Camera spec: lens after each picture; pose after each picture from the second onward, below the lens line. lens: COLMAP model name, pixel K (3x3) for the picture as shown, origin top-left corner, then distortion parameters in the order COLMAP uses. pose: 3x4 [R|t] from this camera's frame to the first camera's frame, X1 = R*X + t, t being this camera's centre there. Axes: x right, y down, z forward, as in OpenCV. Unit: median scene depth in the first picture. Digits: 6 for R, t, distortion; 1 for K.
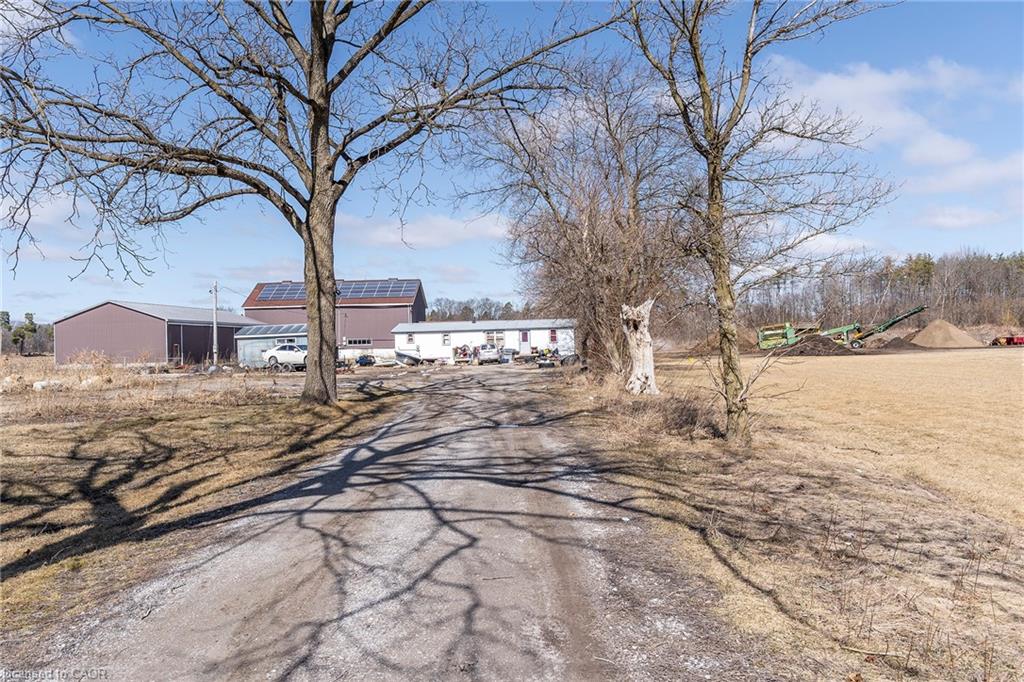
lens RADIAL K [[800.2, 0, 511.4], [0, 800.2, 342.2], [0, 0, 1]] dist [0.008026, 0.005254]
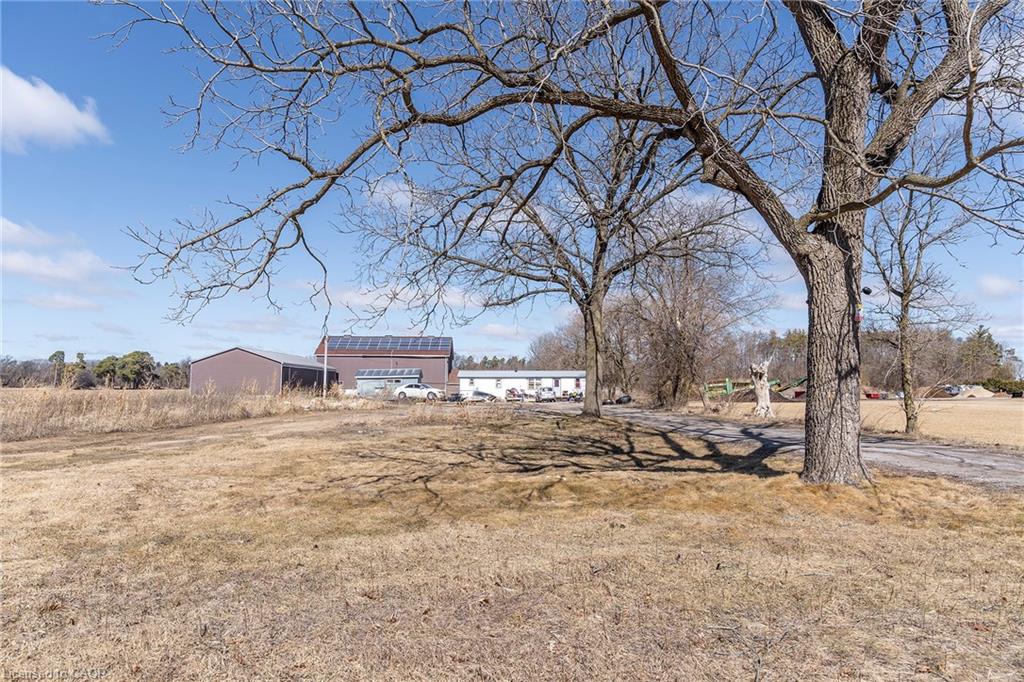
lens RADIAL K [[665.7, 0, 512.7], [0, 665.7, 340.7], [0, 0, 1]] dist [0.009020, 0.002125]
pose [[0.994219, 0.033247, 0.102094, -0.175136], [-0.025680, 0.996886, -0.074552, 0.007652], [-0.104255, 0.071500, 0.991977, -0.115850]]
